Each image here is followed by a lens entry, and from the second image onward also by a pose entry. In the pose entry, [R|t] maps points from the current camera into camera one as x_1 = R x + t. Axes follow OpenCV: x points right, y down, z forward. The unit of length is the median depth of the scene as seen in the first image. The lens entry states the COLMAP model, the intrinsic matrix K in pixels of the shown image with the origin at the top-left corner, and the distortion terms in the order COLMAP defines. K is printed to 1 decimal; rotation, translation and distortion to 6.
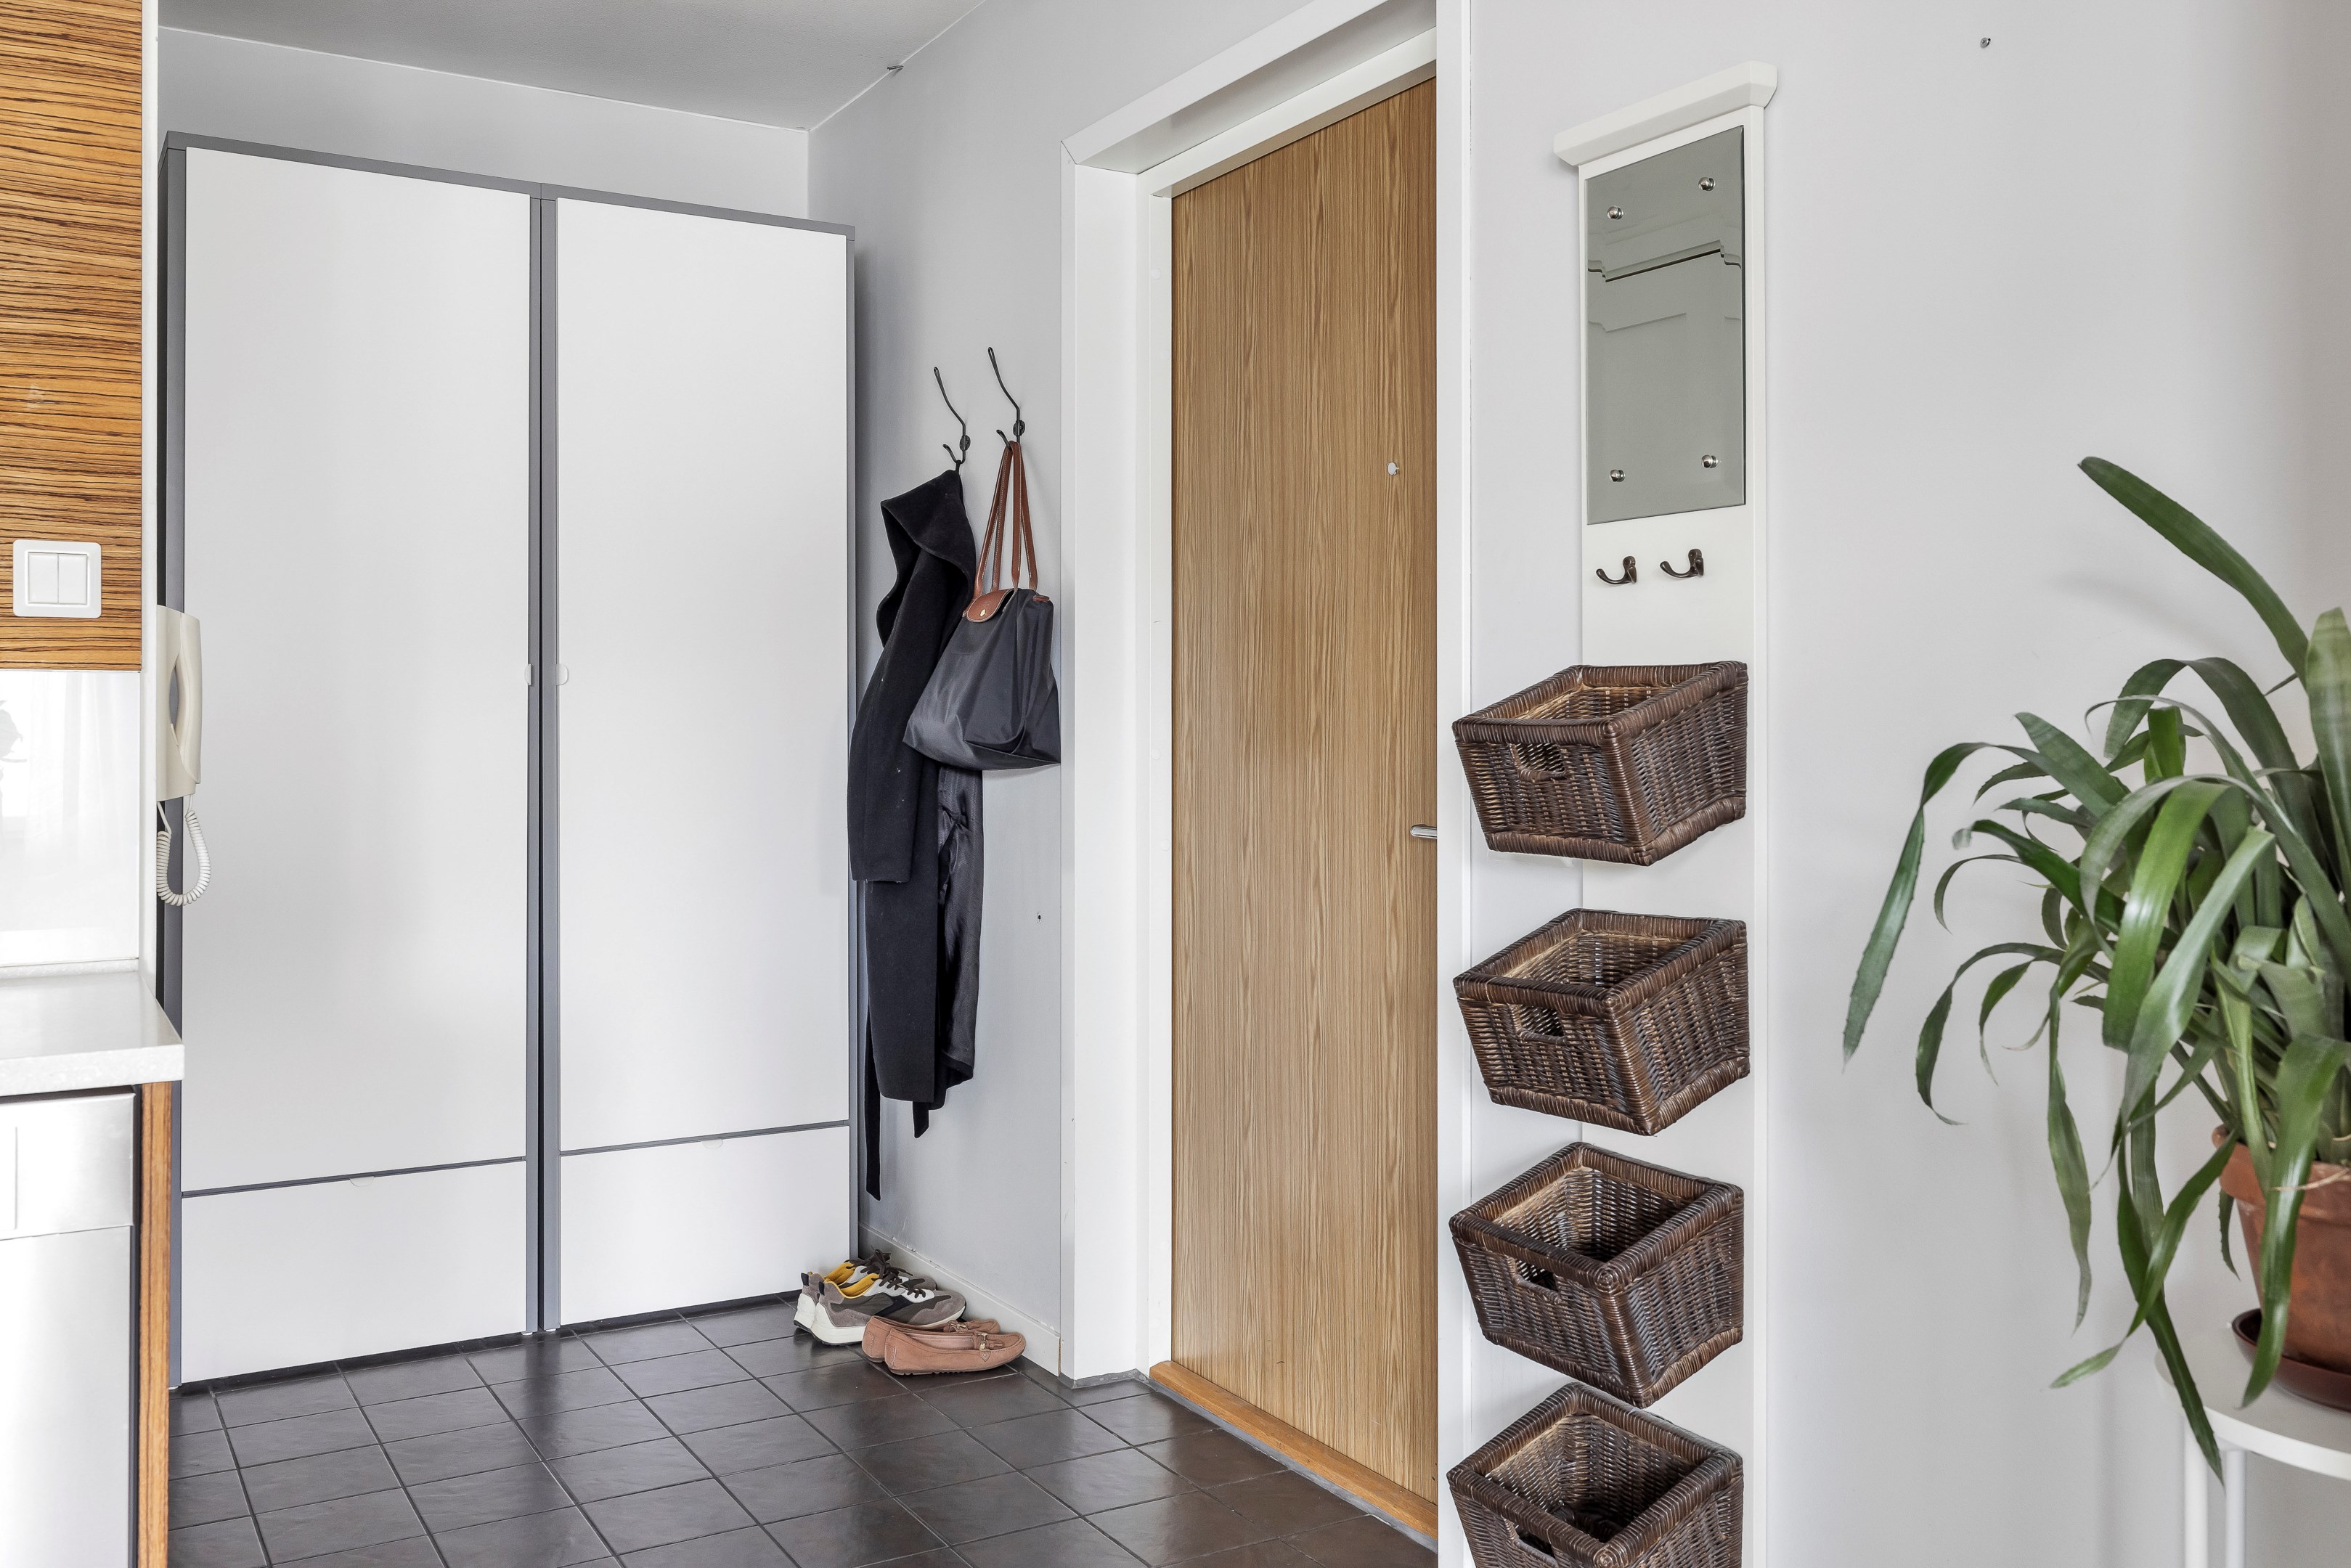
lens RADIAL K [[1987.2, 0, 1182.5], [0, 1987.2, 725.6], [0, 0, 1]] dist [-0.017511, 0.000923]
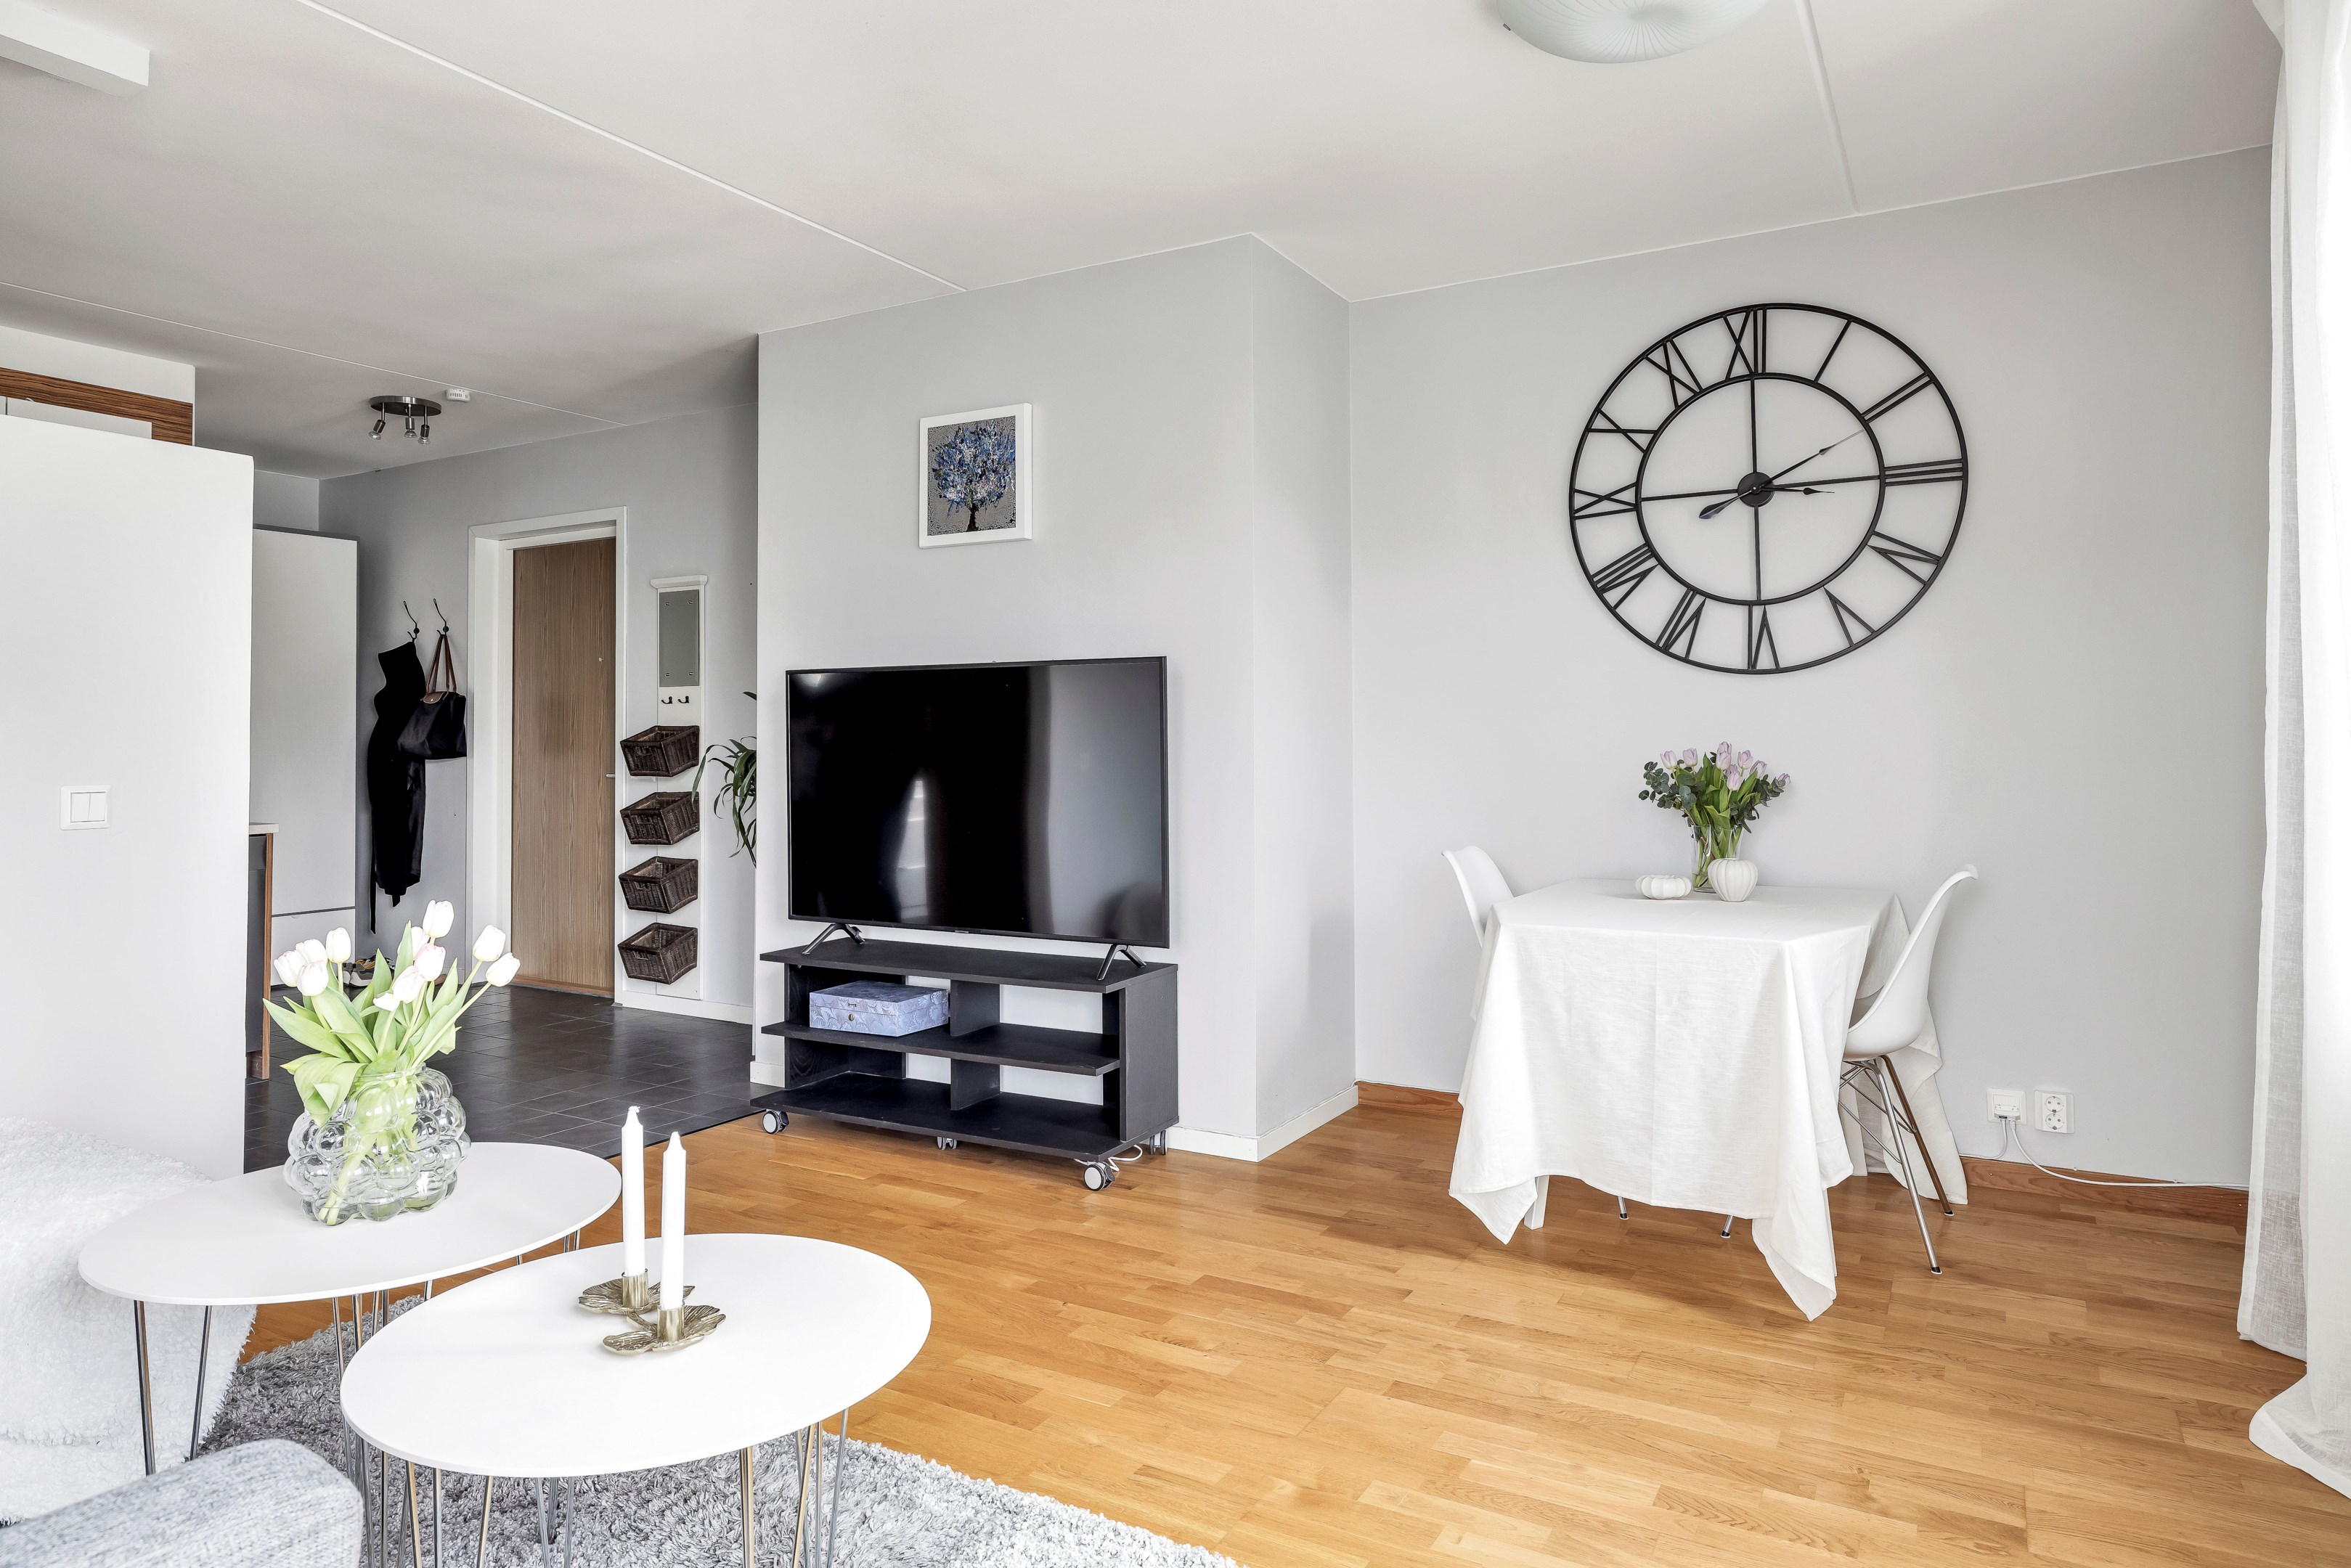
lens RADIAL K [[1408.8, 0, 1157.3], [0, 1408.8, 713.3], [0, 0, 1]] dist [0.014726, 0.001722]
pose [[0.880902, 0.006296, 0.473256, -0.143011], [0.003506, 0.999797, -0.019827, 0.001356], [-0.473285, 0.019125, 0.880702, -1.127747]]
